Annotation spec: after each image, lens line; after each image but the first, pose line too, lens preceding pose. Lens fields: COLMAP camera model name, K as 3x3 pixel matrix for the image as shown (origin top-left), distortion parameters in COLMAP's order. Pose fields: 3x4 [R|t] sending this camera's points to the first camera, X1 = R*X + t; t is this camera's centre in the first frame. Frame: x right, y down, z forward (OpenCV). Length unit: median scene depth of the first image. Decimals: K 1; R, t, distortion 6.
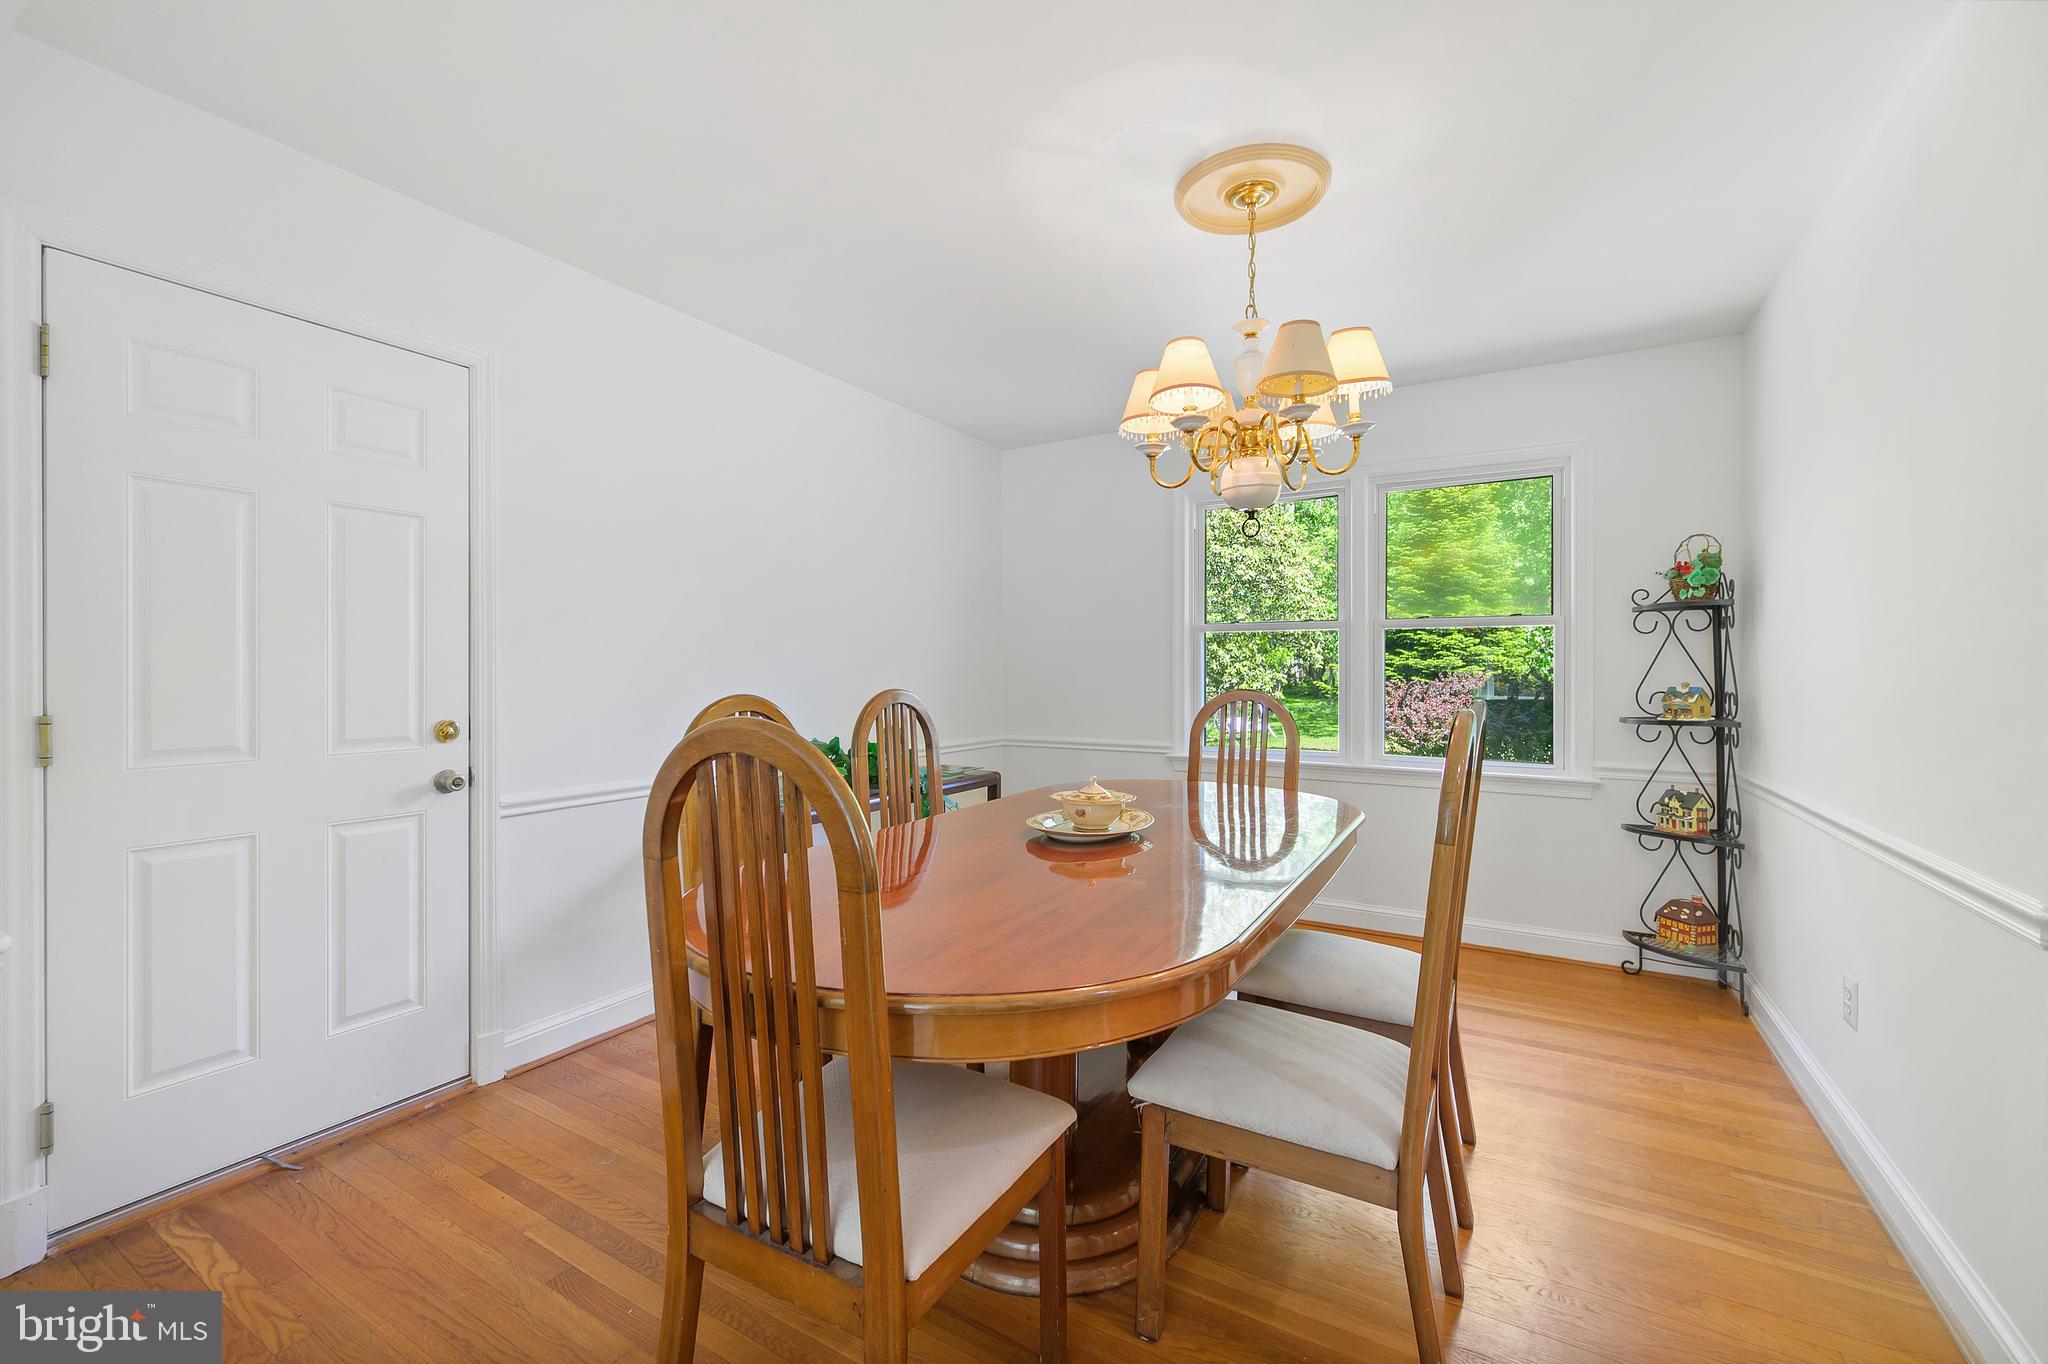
lens RADIAL K [[843.9, 0, 1016.3], [0, 843.9, 672.7], [0, 0, 1]] dist [-0.001042, -0.000069]
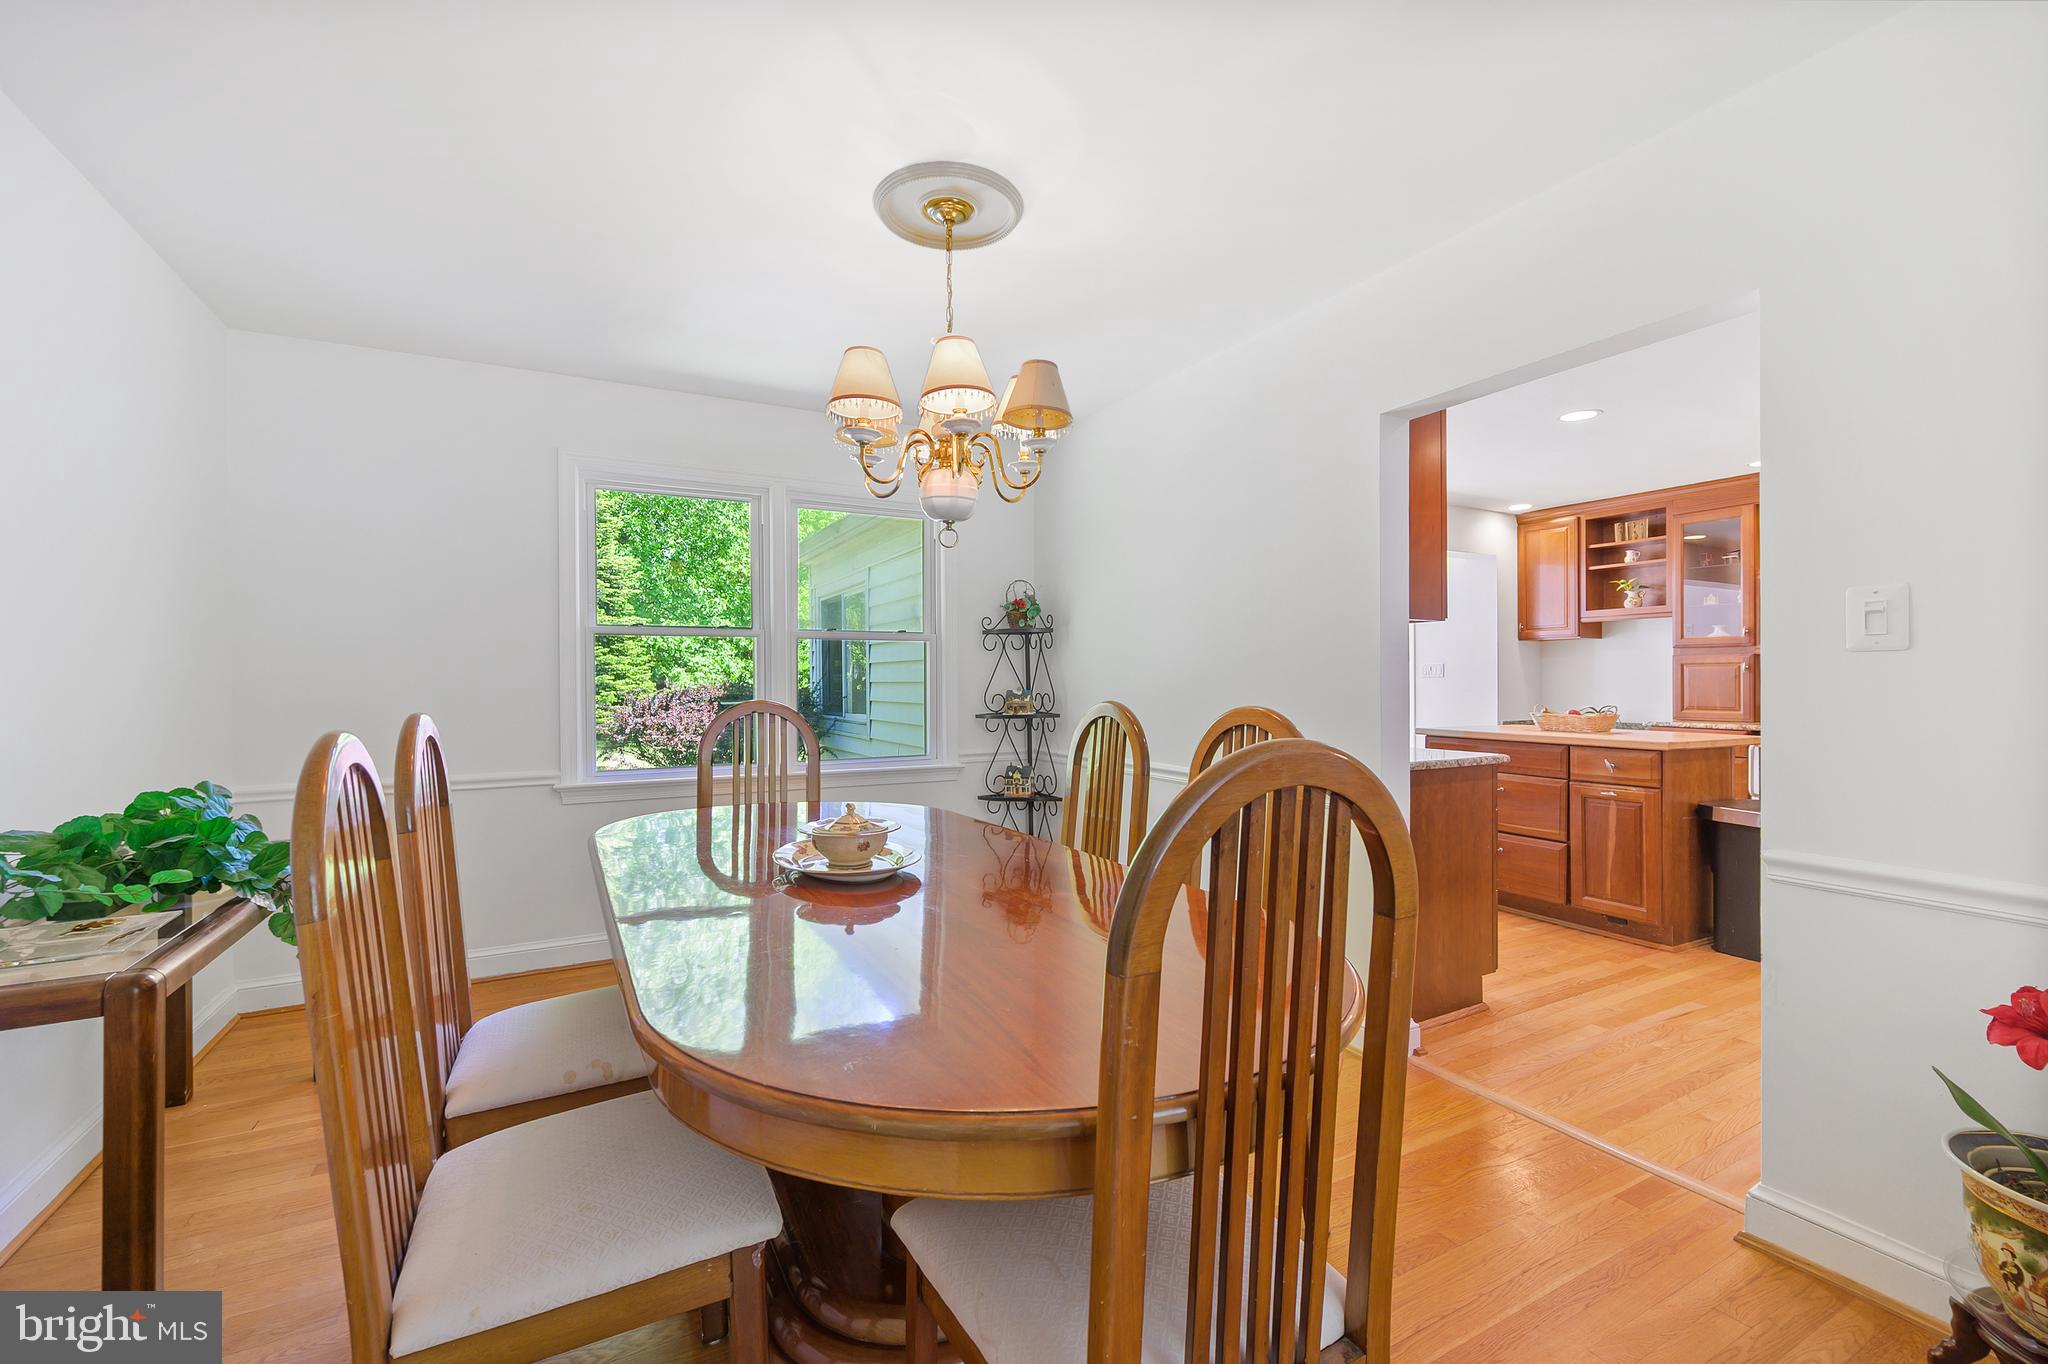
lens RADIAL K [[850.6, 0, 1017.5], [0, 850.6, 679.0], [0, 0, 1]] dist [0.001651, 0.000184]
pose [[0.512359, -0.002771, 0.858767, -0.389055], [0.005339, 0.999986, 0.000042, -0.001430], [-0.858754, 0.004563, 0.512367, 0.282367]]
